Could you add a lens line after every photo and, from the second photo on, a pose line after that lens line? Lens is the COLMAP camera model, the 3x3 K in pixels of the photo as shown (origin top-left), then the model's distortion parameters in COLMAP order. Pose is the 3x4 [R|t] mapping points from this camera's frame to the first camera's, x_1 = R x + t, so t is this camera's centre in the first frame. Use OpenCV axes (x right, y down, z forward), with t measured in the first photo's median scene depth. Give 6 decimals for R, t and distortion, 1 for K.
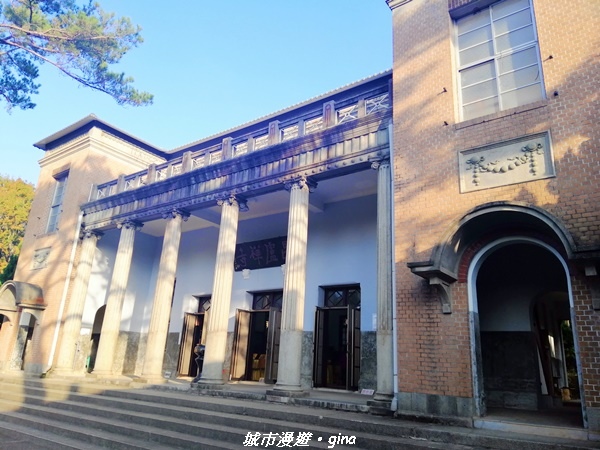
lens RADIAL K [[428.0, 0, 328.2], [0, 428.0, 233.6], [0, 0, 1]] dist [0.086052, -0.084244]
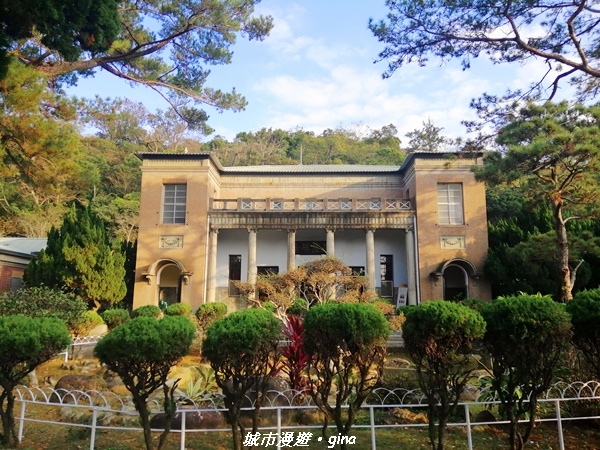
lens RADIAL K [[441.4, 0, 300.0], [0, 441.4, 225.0], [0, 0, 1]] dist [0.096046, -0.149137]
pose [[0.839451, 0.061931, 0.539895, -1.195067], [-0.129971, 0.987533, 0.088805, -0.212819], [-0.527665, -0.144719, 0.837034, -0.605525]]
